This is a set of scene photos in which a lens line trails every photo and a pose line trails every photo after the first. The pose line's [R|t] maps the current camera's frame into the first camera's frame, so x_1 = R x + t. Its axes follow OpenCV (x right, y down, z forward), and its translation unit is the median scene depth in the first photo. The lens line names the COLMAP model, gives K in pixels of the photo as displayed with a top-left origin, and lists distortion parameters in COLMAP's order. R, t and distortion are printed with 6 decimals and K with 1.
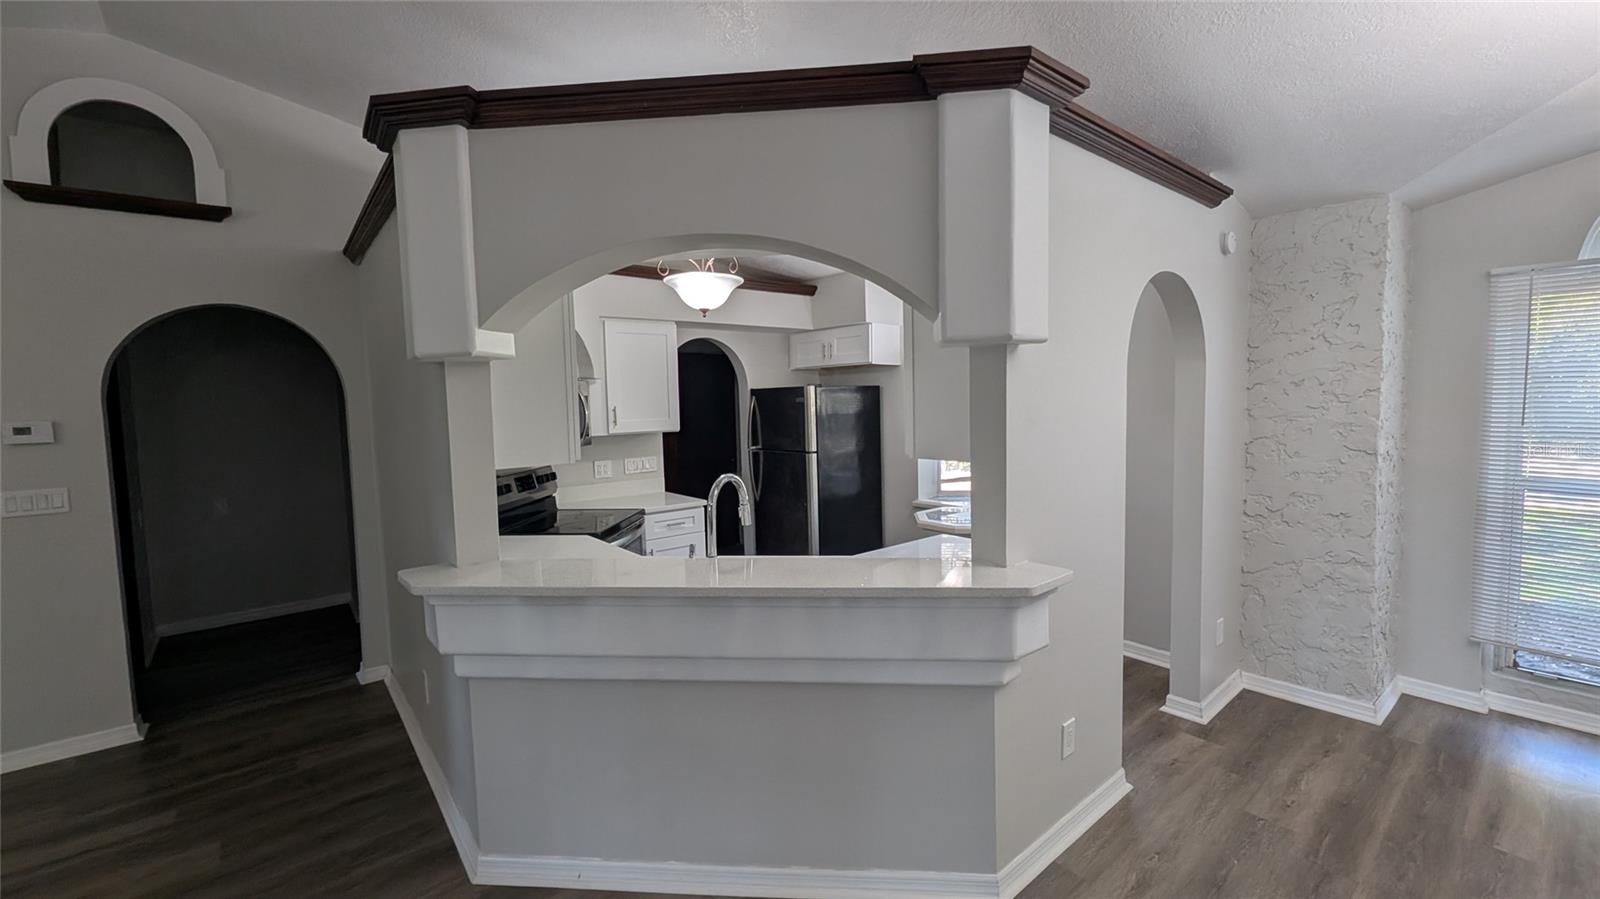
lens RADIAL K [[654.9, 0, 797.3], [0, 654.9, 444.3], [0, 0, 1]] dist [-0.000941, 0.001803]
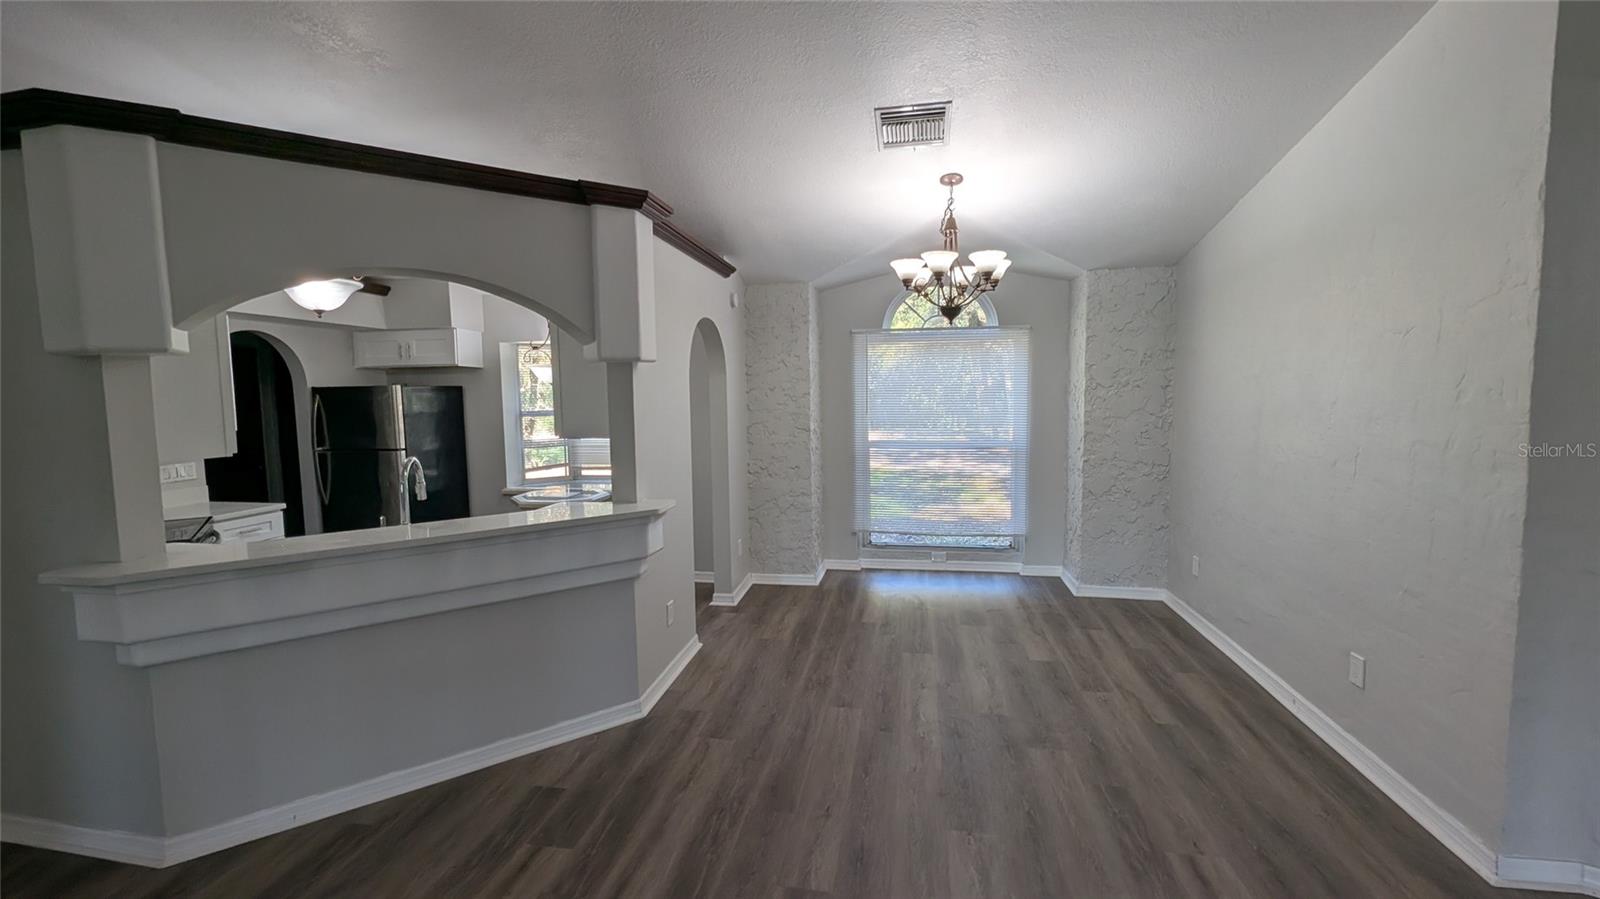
lens RADIAL K [[654.9, 0, 797.8], [0, 654.9, 442.7], [0, 0, 1]] dist [-0.000941, 0.001803]
pose [[0.762001, -0.038392, 0.646436, -0.265813], [0.042660, 0.999049, 0.009048, 0.029851], [-0.646169, 0.020682, 0.762914, -0.305320]]
